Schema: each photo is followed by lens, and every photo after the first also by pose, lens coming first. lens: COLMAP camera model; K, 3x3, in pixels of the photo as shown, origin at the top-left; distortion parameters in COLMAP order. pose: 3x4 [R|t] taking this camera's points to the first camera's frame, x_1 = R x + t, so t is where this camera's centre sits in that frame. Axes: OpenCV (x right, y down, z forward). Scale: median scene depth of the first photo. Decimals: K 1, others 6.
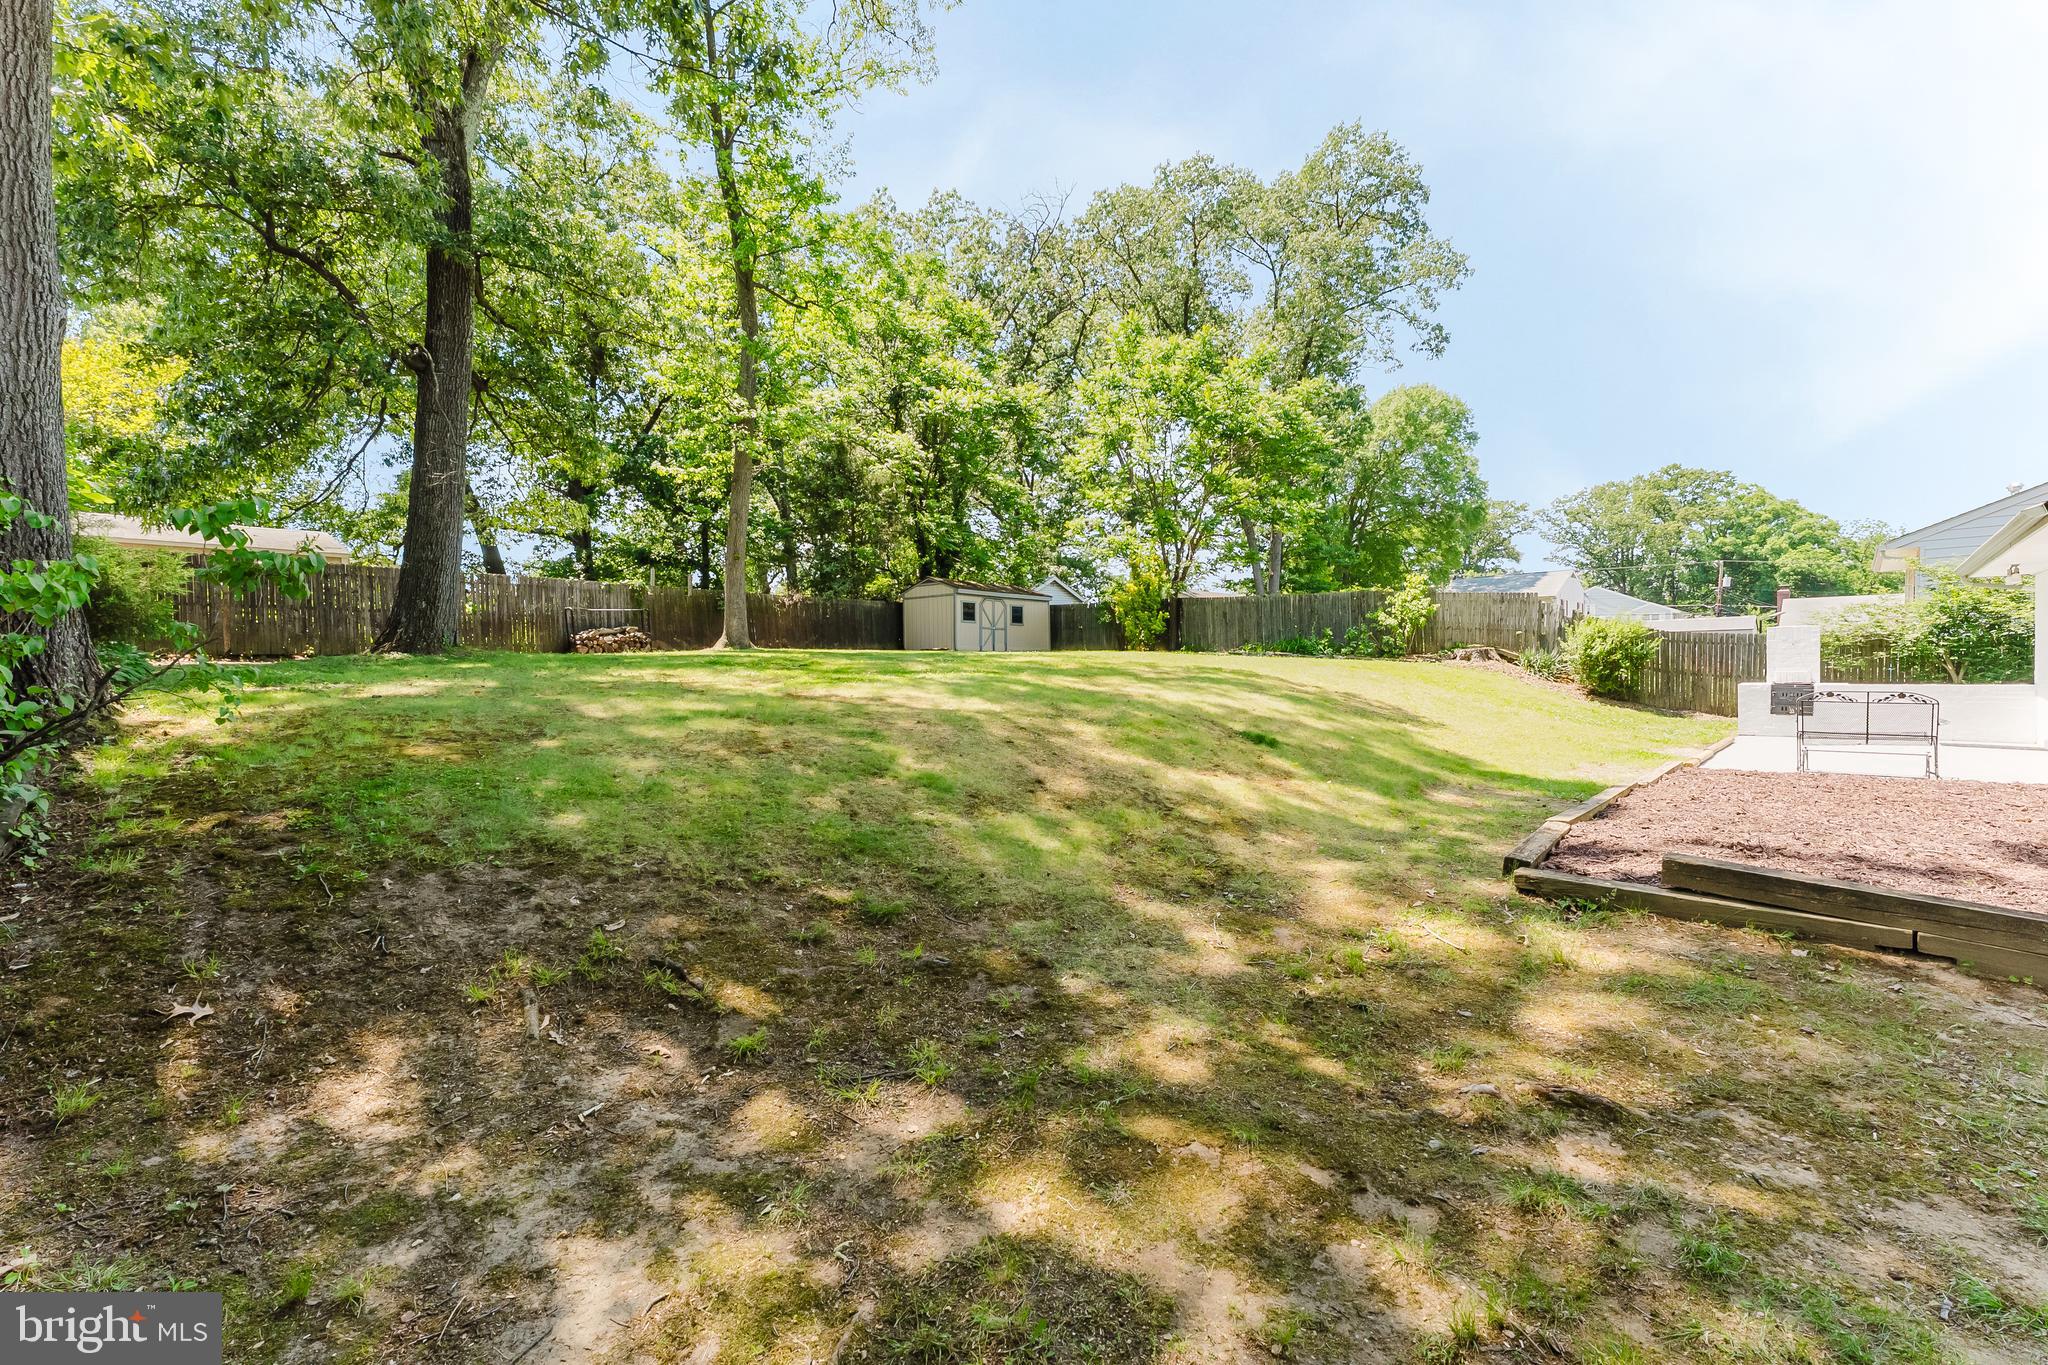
lens RADIAL K [[831.4, 0, 1028.0], [0, 831.4, 690.3], [0, 0, 1]] dist [0.000088, 0.000097]
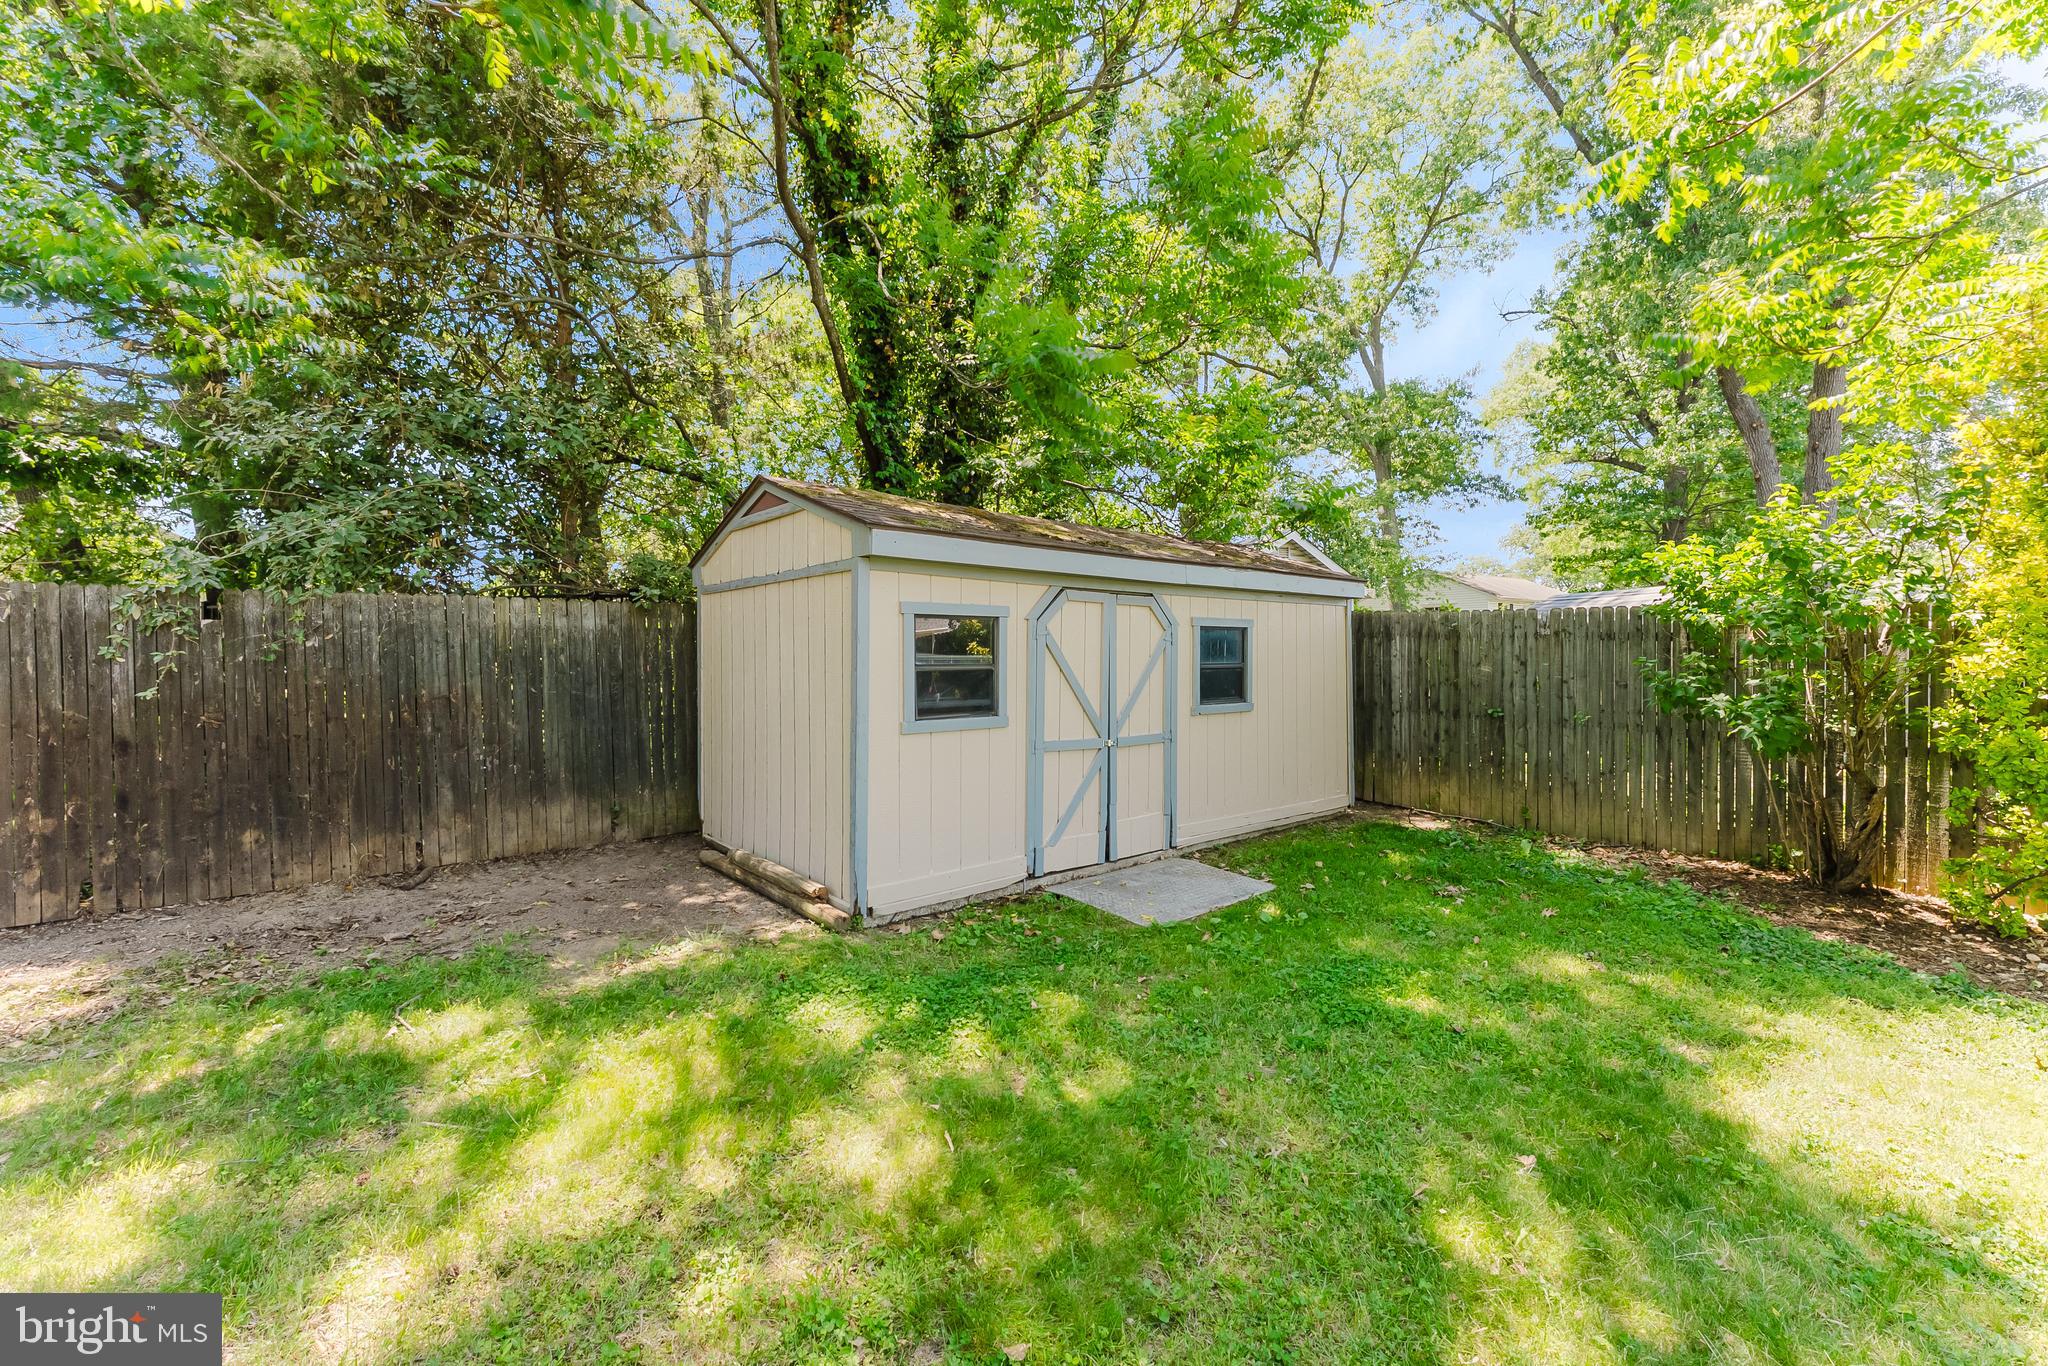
lens RADIAL K [[825.2, 0, 1028.4], [0, 825.2, 676.7], [0, 0, 1]] dist [-0.004405, -0.000456]
pose [[0.983592, 0.014621, -0.179811, -0.011586], [-0.015452, 0.999875, -0.003225, -0.041158], [0.179742, 0.005951, 0.983696, 0.372482]]
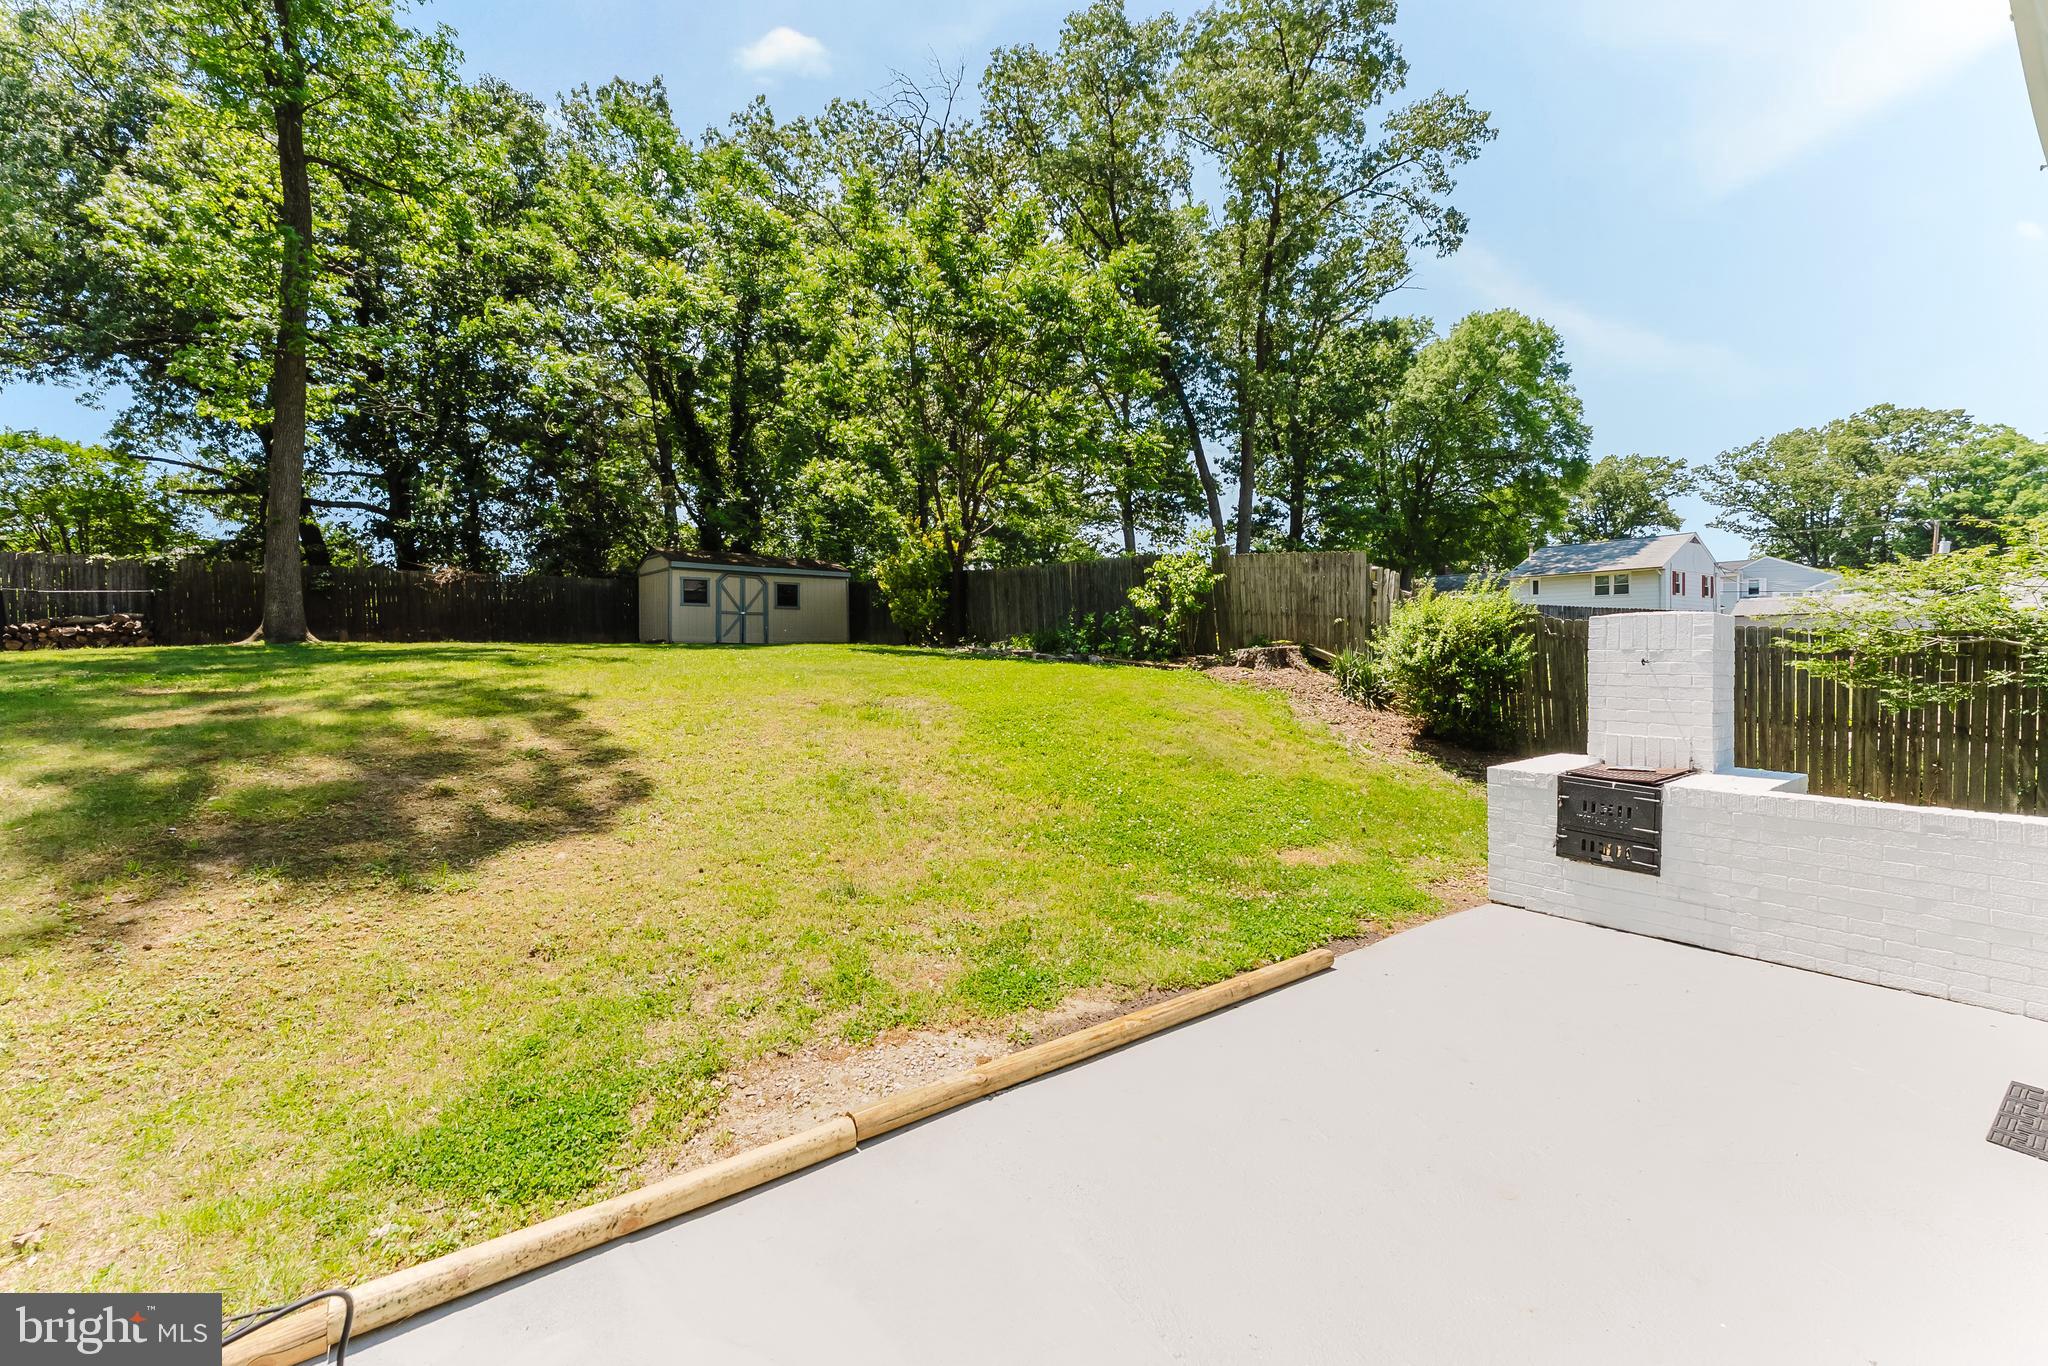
lens RADIAL K [[838.0, 0, 1021.3], [0, 838.0, 653.9], [0, 0, 1]] dist [0.000691, 0.000024]
pose [[0.987221, 0.004710, -0.159291, 0.154330], [-0.008210, 0.999739, -0.021323, -0.010547], [0.159148, 0.022359, 0.987001, 0.130117]]
